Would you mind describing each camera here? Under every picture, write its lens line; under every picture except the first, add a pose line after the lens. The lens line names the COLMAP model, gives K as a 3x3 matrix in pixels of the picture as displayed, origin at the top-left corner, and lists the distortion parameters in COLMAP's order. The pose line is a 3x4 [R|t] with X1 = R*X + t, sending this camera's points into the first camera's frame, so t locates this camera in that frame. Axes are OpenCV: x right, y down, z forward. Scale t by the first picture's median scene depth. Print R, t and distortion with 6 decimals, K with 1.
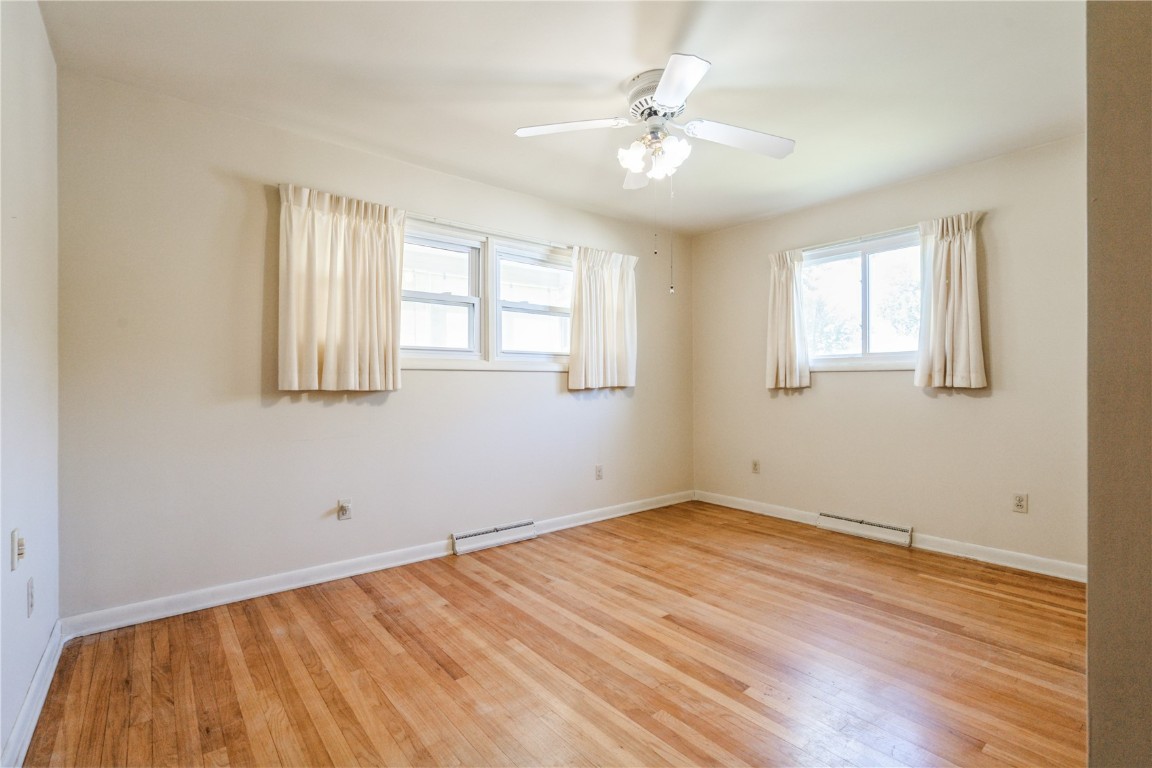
lens RADIAL K [[533.0, 0, 569.2], [0, 533.0, 378.6], [0, 0, 1]] dist [0.004862, 0.000674]
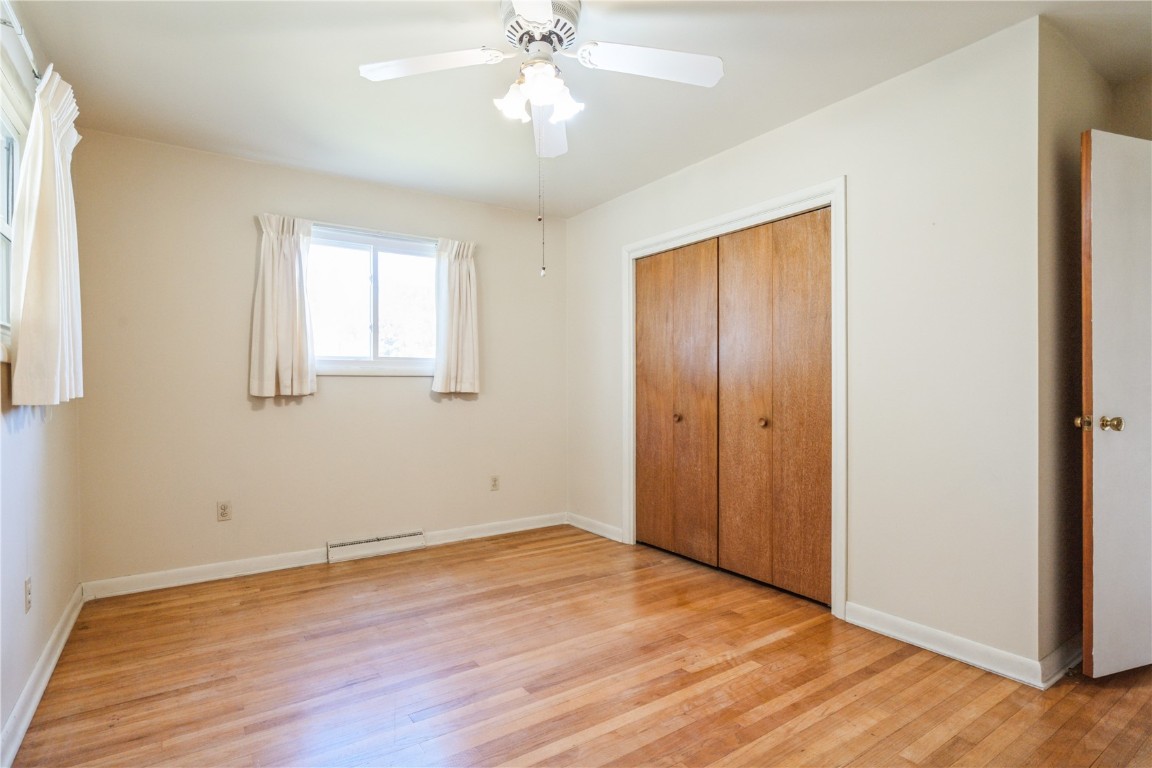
lens RADIAL K [[592.8, 0, 576.9], [0, 592.8, 386.4], [0, 0, 1]] dist [-0.000196, 0.001252]
pose [[0.061596, 0.003198, 0.998096, -0.501674], [-0.005510, 0.999981, -0.002864, 0.005033], [-0.998086, -0.005324, 0.061612, 0.653440]]
